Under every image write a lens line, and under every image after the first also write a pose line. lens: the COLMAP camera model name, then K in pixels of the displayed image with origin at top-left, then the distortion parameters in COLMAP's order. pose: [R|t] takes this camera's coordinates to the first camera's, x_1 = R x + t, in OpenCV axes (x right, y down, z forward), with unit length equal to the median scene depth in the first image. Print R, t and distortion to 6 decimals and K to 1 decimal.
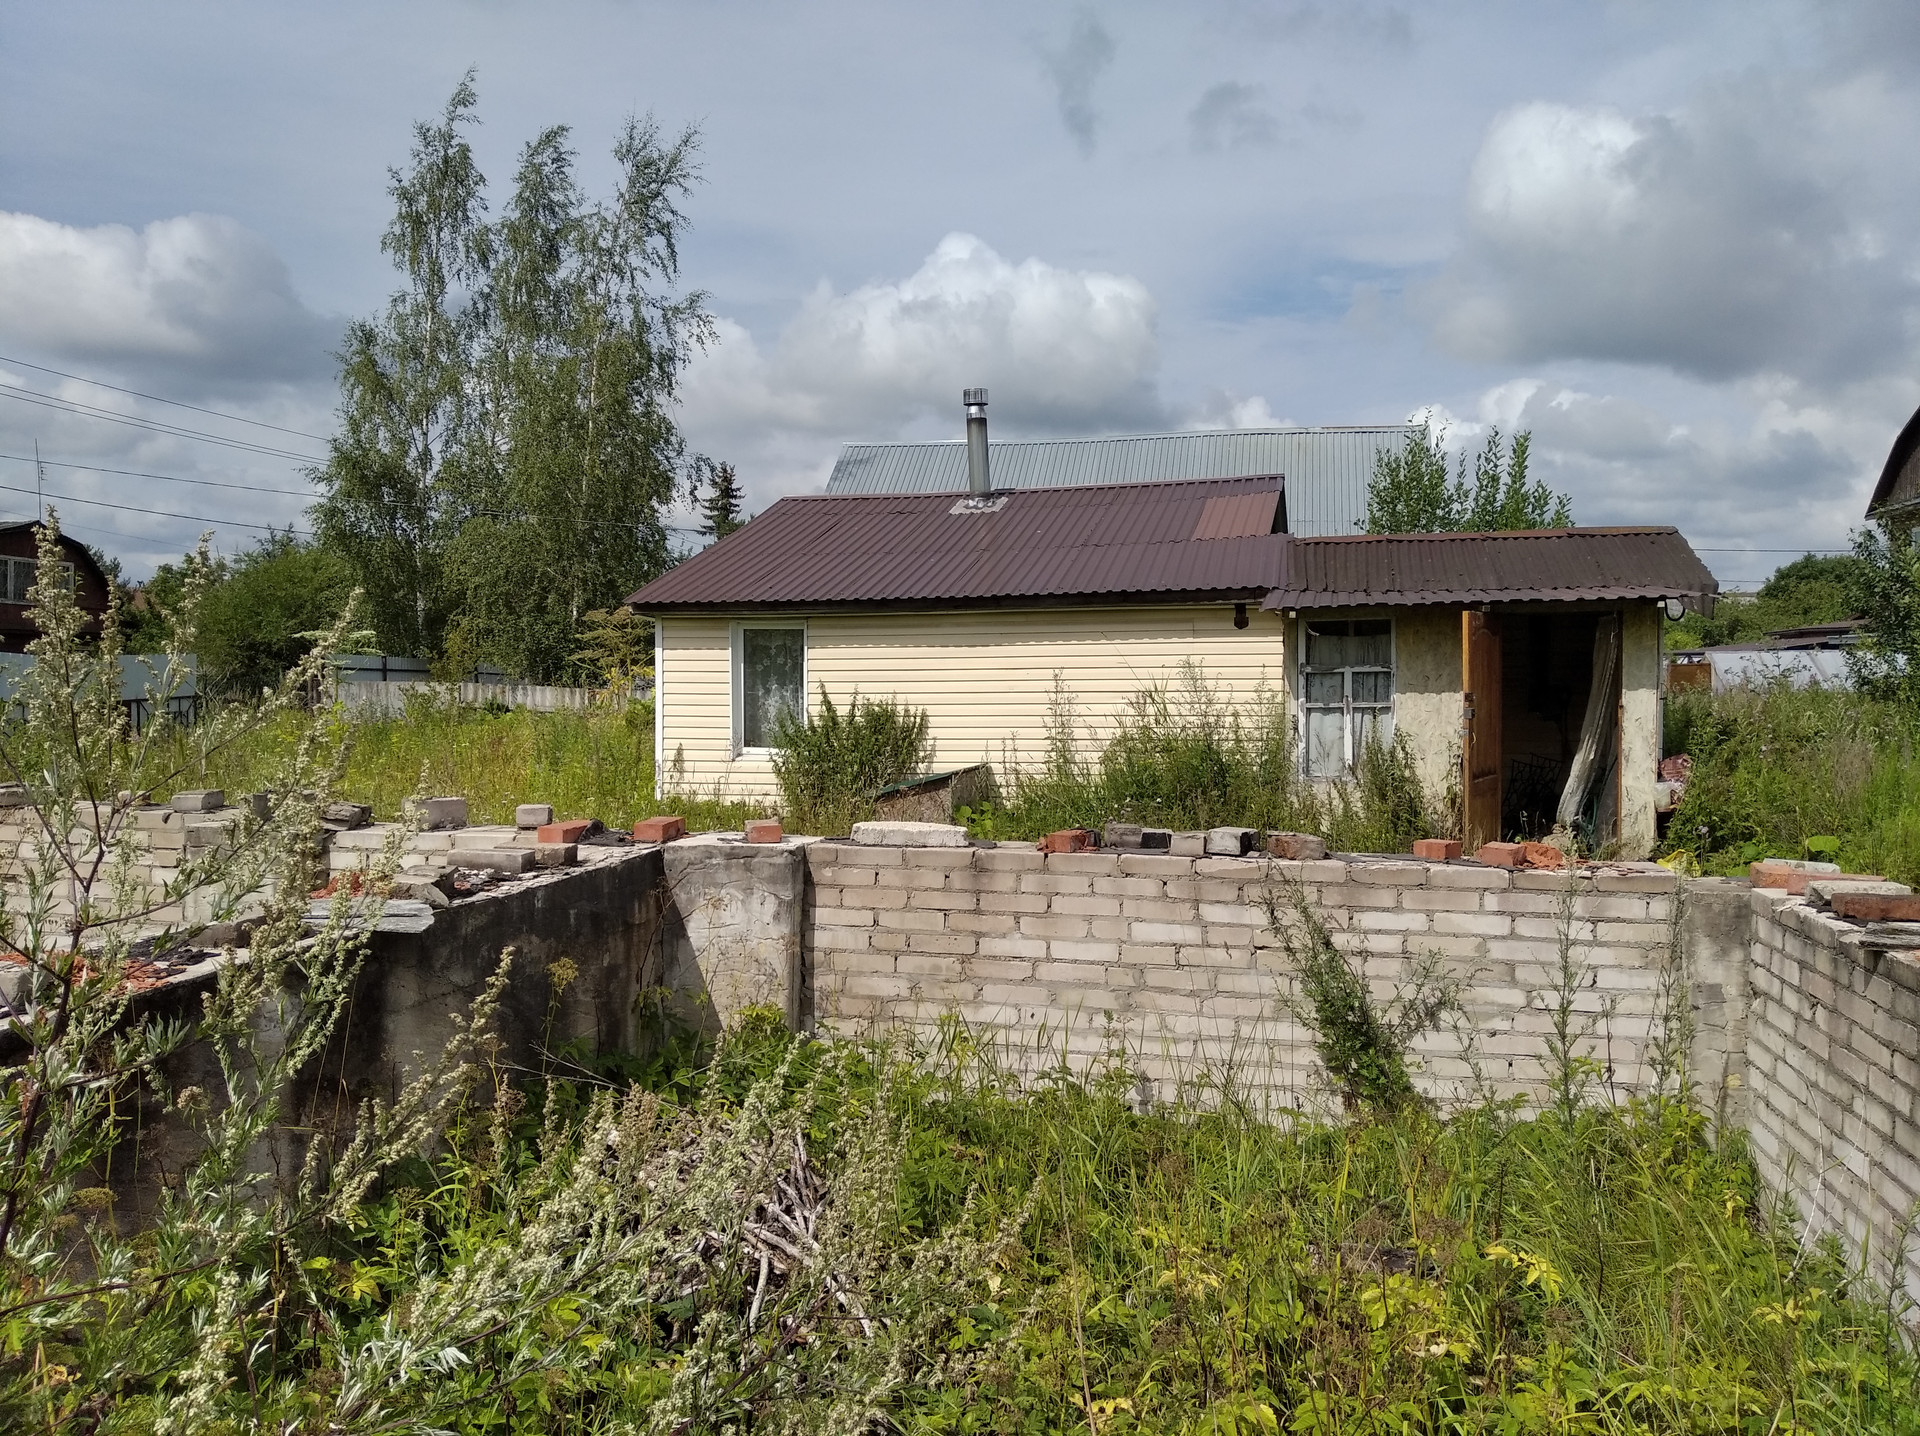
lens RADIAL K [[1442.0, 0, 960.0], [0, 1442.0, 718.0], [0, 0, 1]] dist [0.075126, -0.158827]
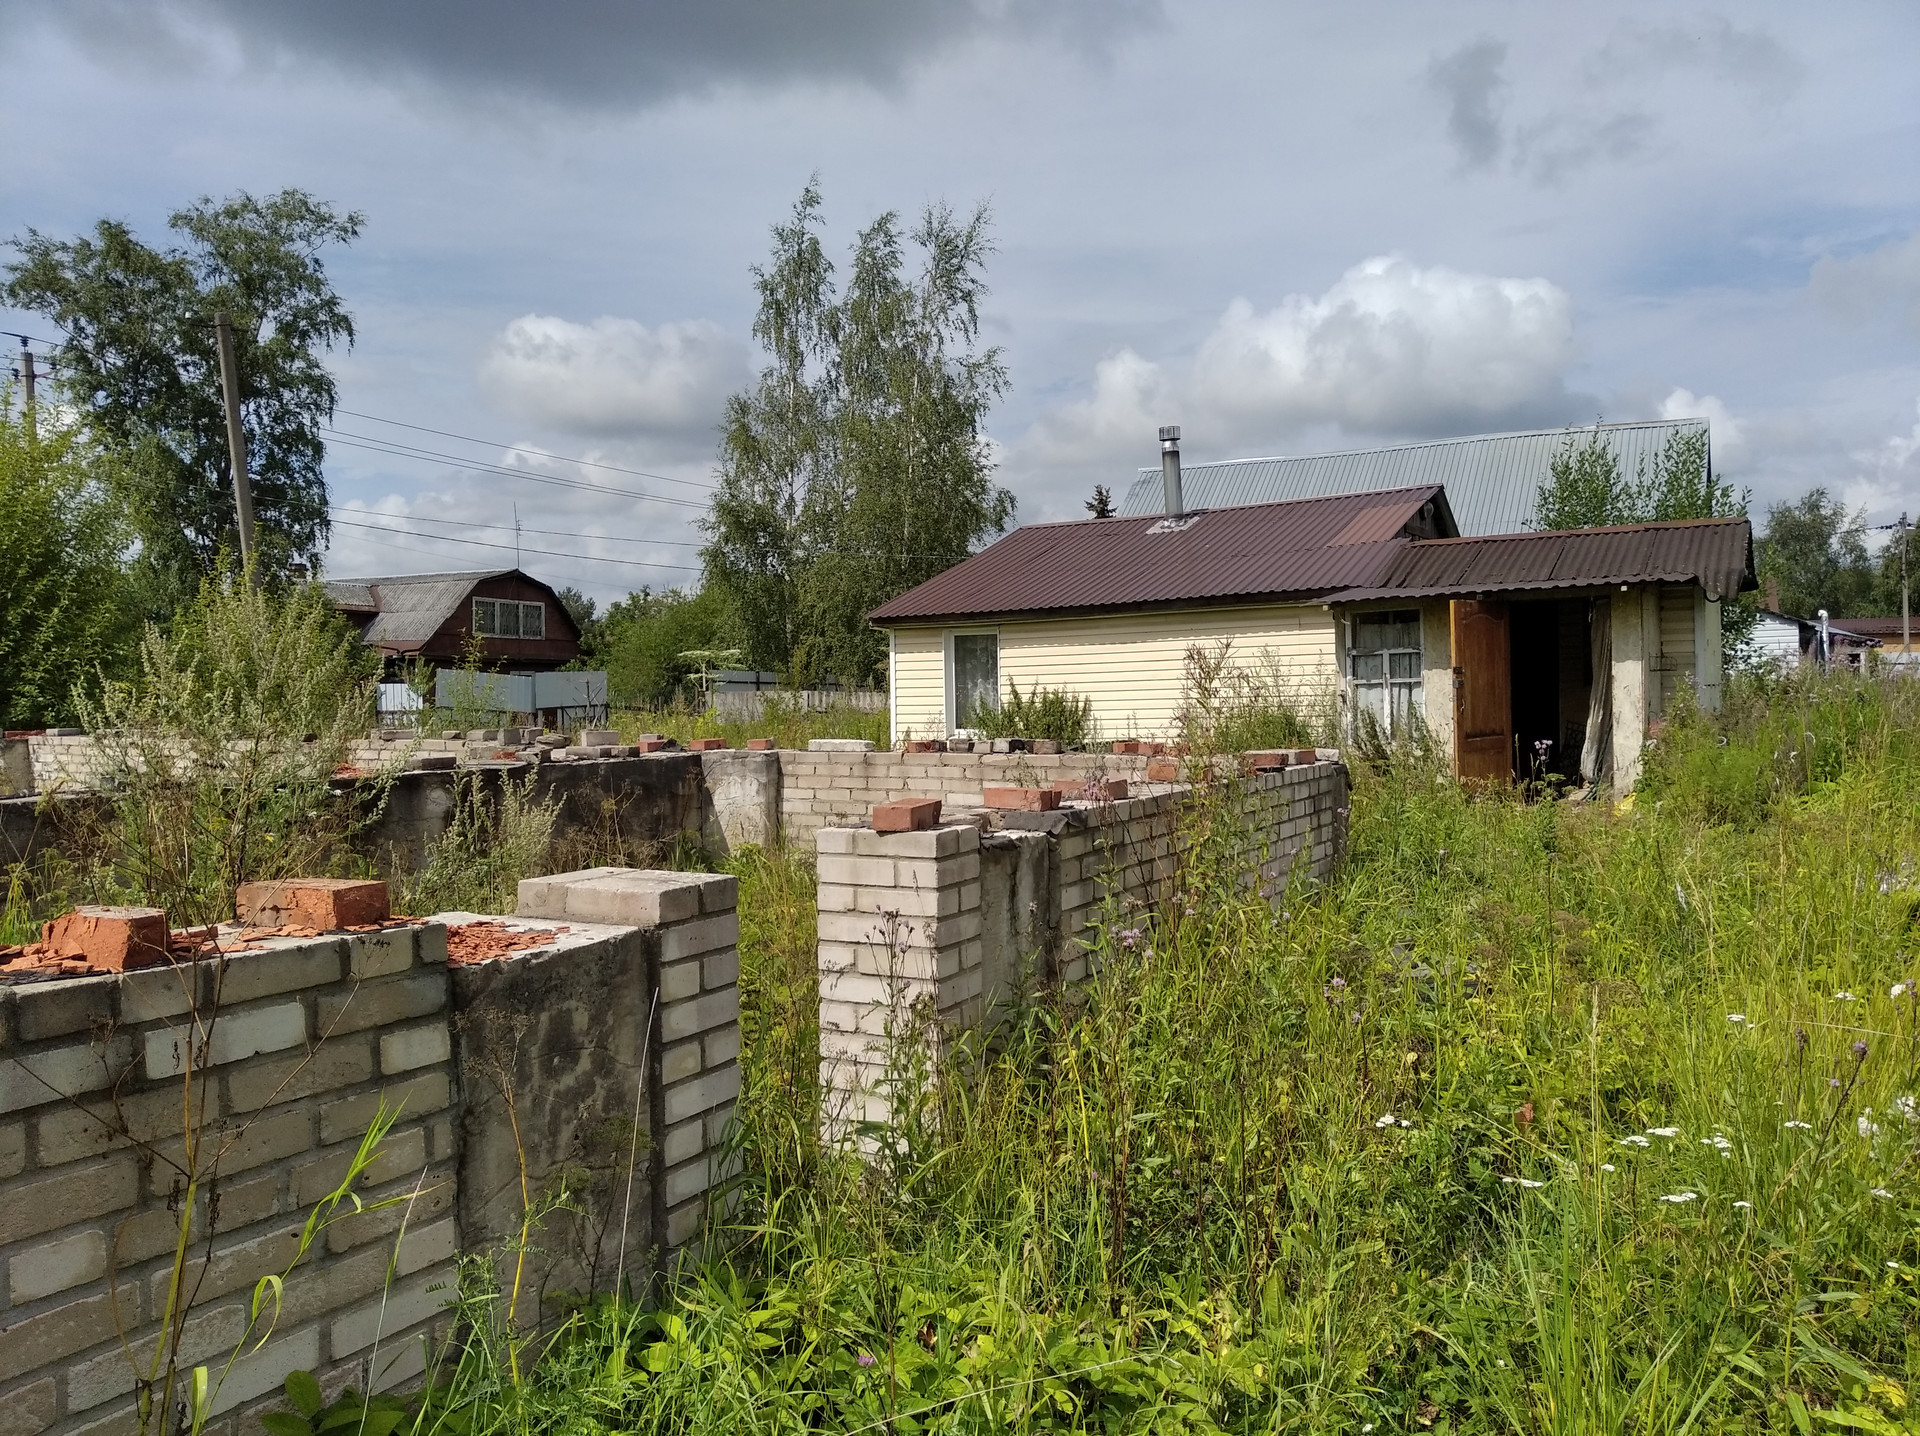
lens RADIAL K [[1445.7, 0, 959.5], [0, 1445.7, 726.8], [0, 0, 1]] dist [0.069085, -0.179833]
pose [[0.958478, -0.011732, -0.284926, 0.180476], [0.010200, 0.999924, -0.006861, 0.022650], [0.284985, 0.003670, 0.958525, -0.175832]]
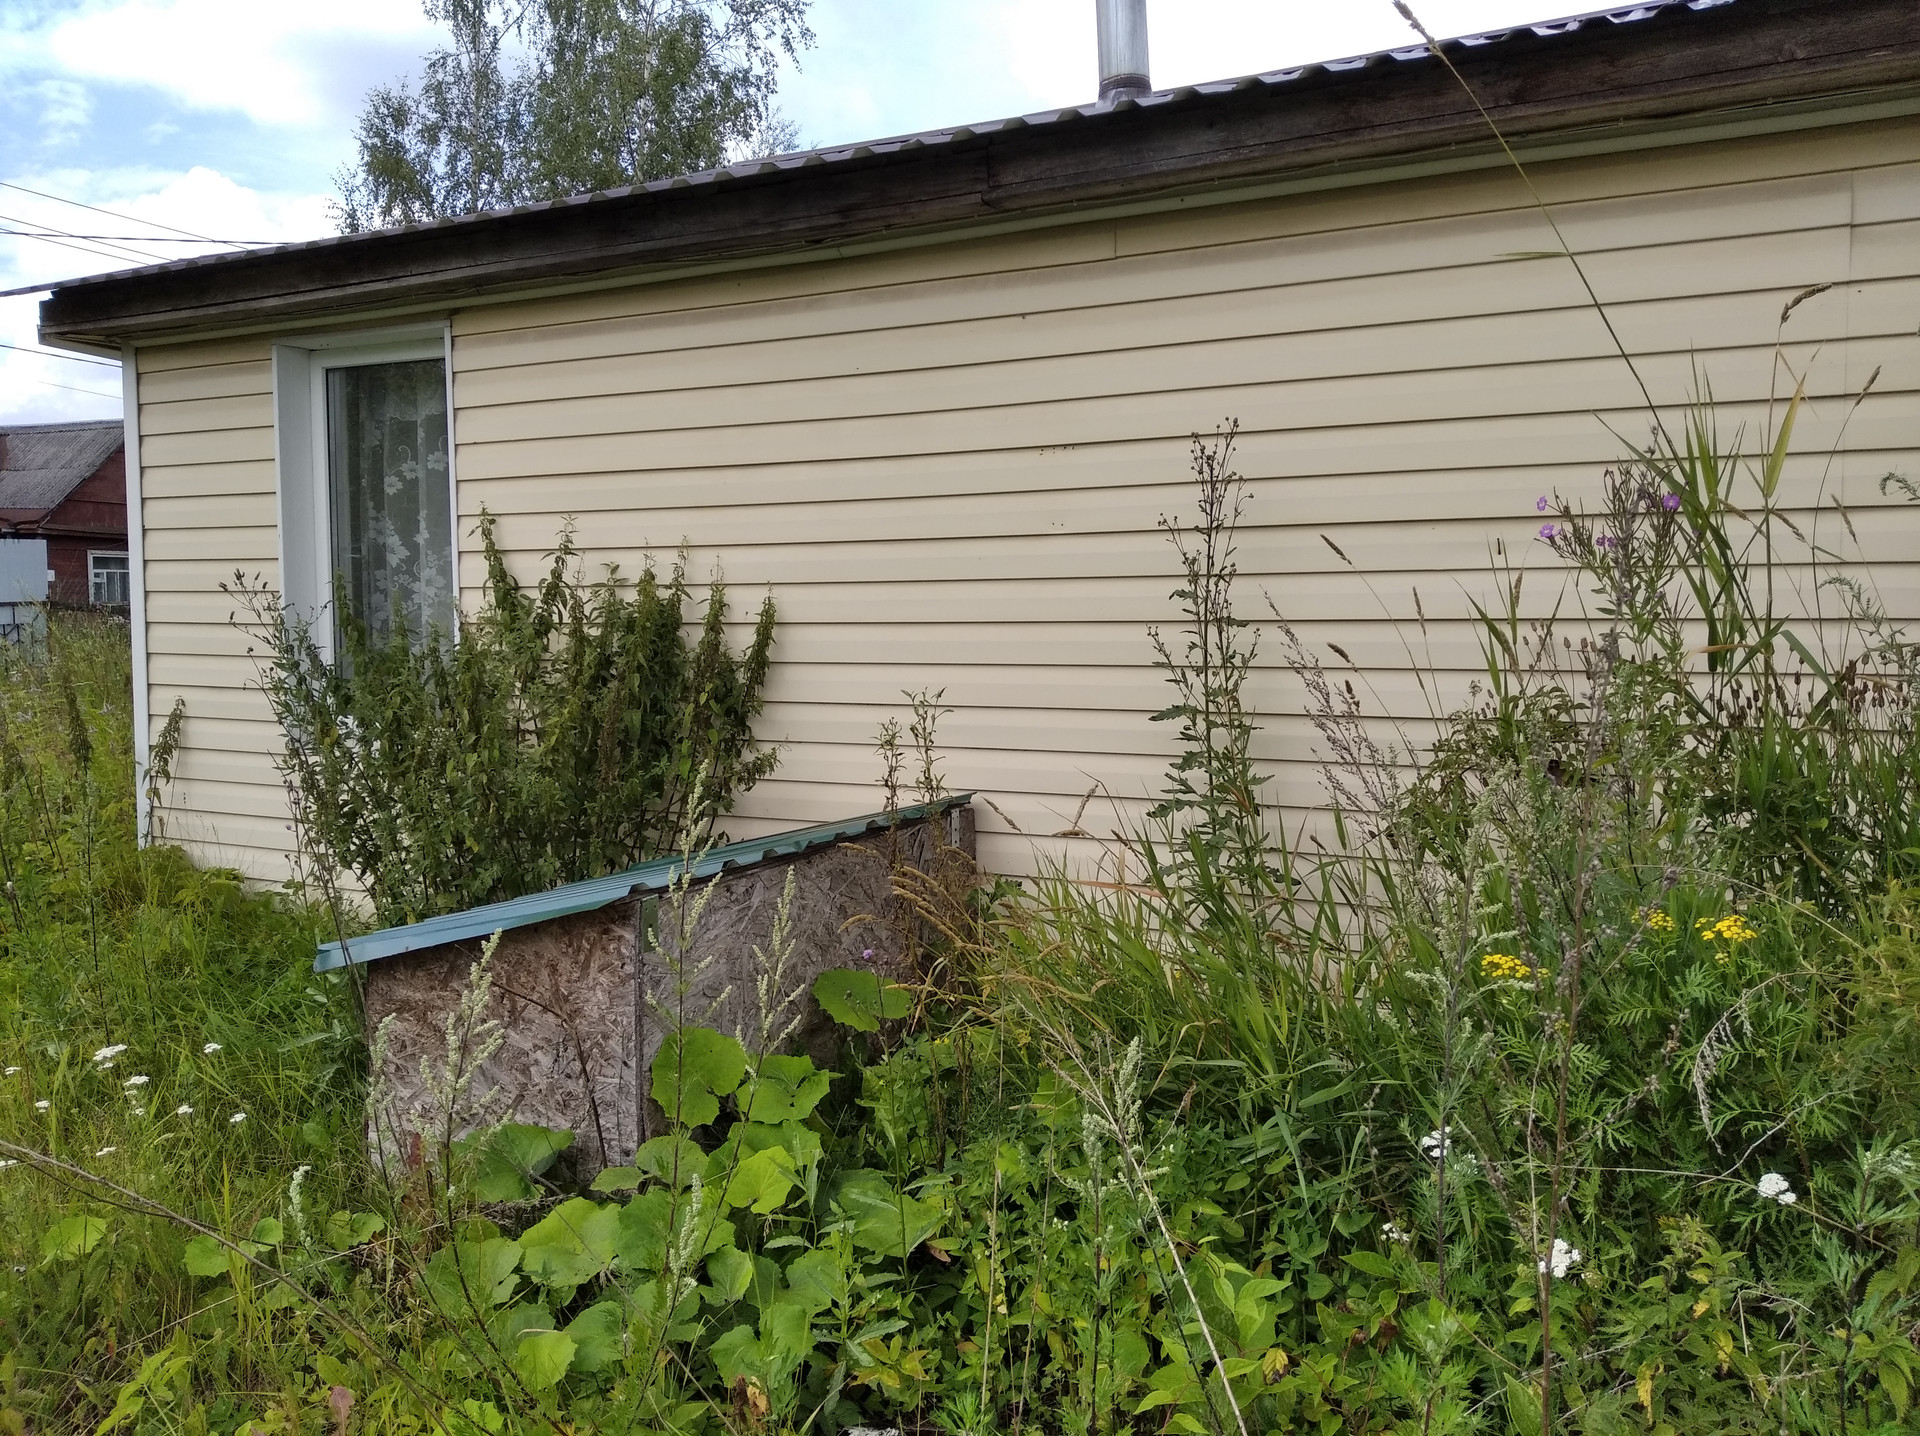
lens RADIAL K [[1442.0, 0, 960.0], [0, 1442.0, 718.0], [0, 0, 1]] dist [0.075126, -0.158827]
pose [[0.974610, 0.019756, -0.223037, 0.063404], [-0.009153, 0.998782, 0.048475, 0.002431], [0.223723, -0.045202, 0.973604, 0.588009]]
